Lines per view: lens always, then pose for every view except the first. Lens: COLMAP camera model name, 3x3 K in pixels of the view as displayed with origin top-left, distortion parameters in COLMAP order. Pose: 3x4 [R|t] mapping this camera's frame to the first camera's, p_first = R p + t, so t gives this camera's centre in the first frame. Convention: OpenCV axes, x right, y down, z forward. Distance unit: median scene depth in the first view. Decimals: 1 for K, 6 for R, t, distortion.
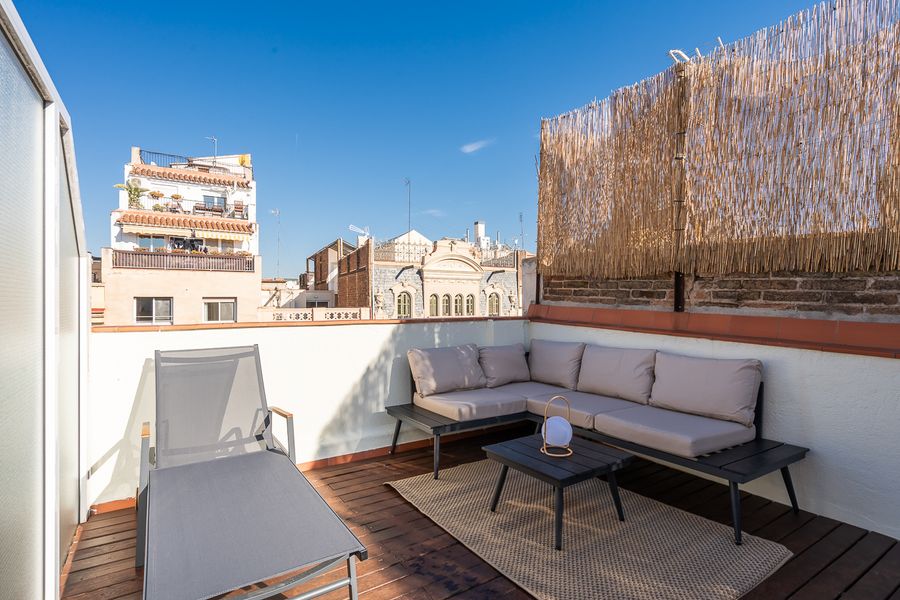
lens RADIAL K [[470.0, 0, 447.0], [0, 470.0, 303.1], [0, 0, 1]] dist [0.011542, 0.000994]
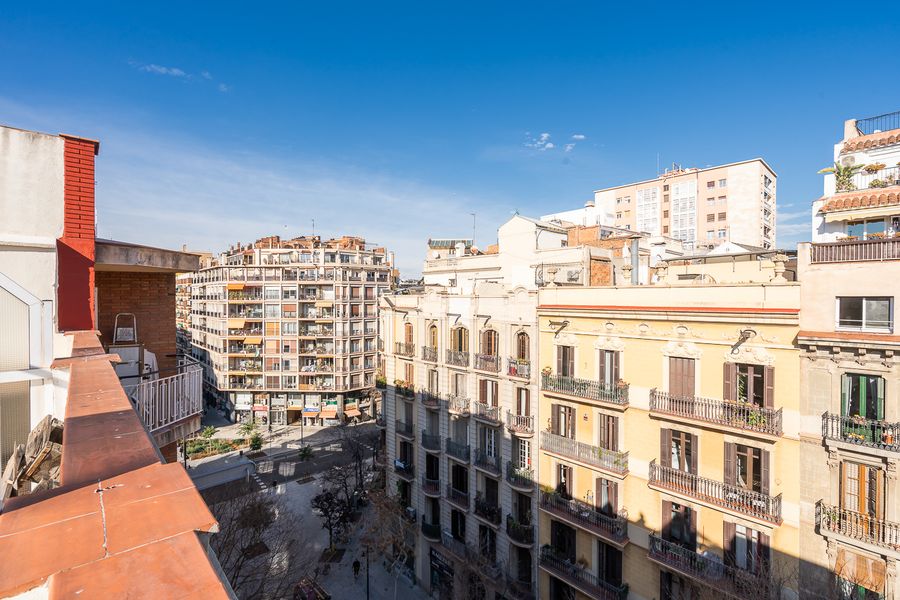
lens RADIAL K [[420.6, 0, 473.9], [0, 420.6, 302.6], [0, 0, 1]] dist [0.005547, 0.004163]
pose [[0.220541, 0.017788, -0.975216, -0.059021], [0.002863, 0.999818, 0.018884, -0.016758], [0.975374, -0.006957, 0.220449, 0.179593]]
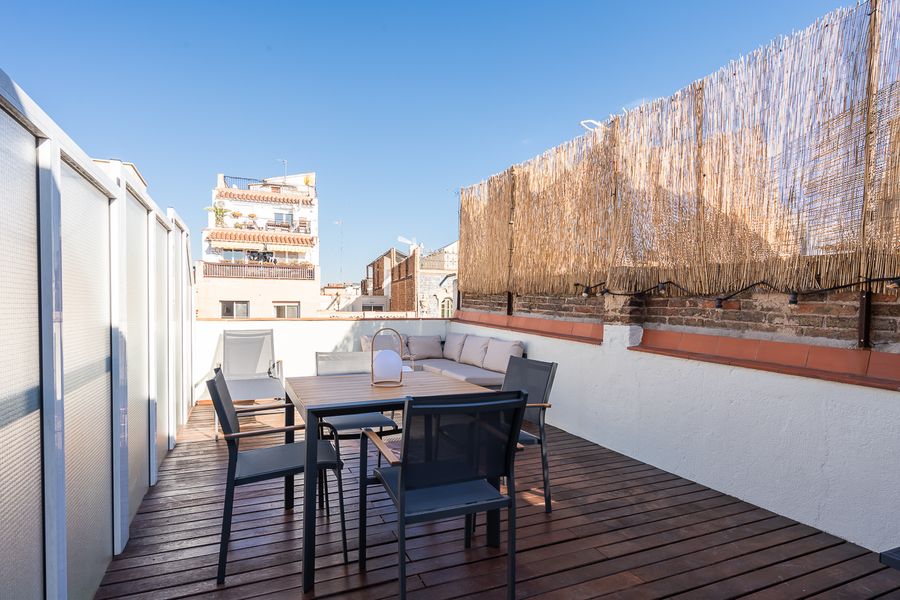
lens RADIAL K [[470.0, 0, 446.5], [0, 470.0, 328.1], [0, 0, 1]] dist [0.011542, 0.000994]
pose [[0.989779, 0.017307, -0.141555, 0.085139], [-0.011185, 0.998972, 0.043931, -0.001281], [0.142170, -0.041898, 0.988955, -0.116867]]
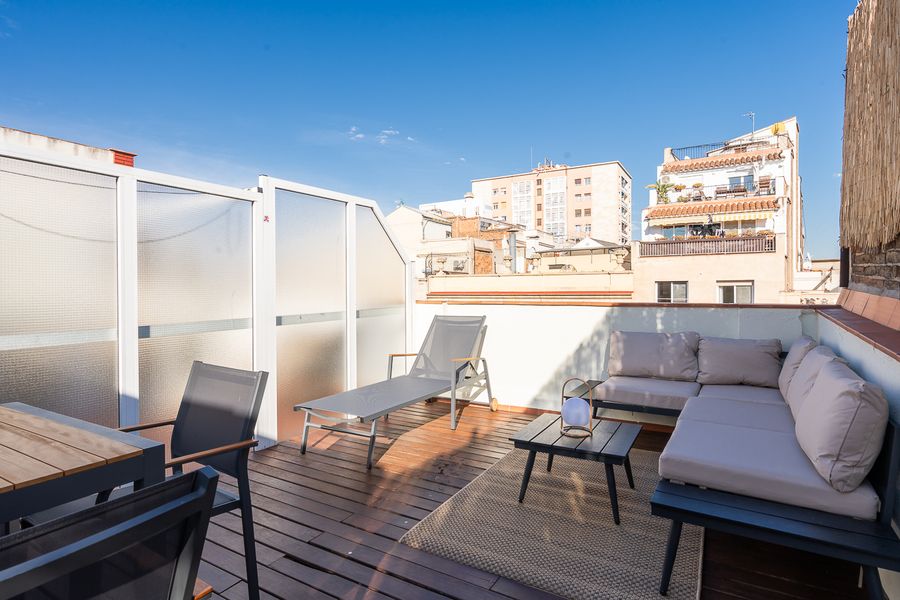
lens RADIAL K [[470.0, 0, 454.2], [0, 470.0, 295.9], [0, 0, 1]] dist [0.011542, 0.000994]
pose [[0.453410, 0.014458, -0.891185, 0.128015], [0.003906, 0.999827, 0.018208, -0.000337], [0.891294, -0.011737, 0.453275, 0.036979]]
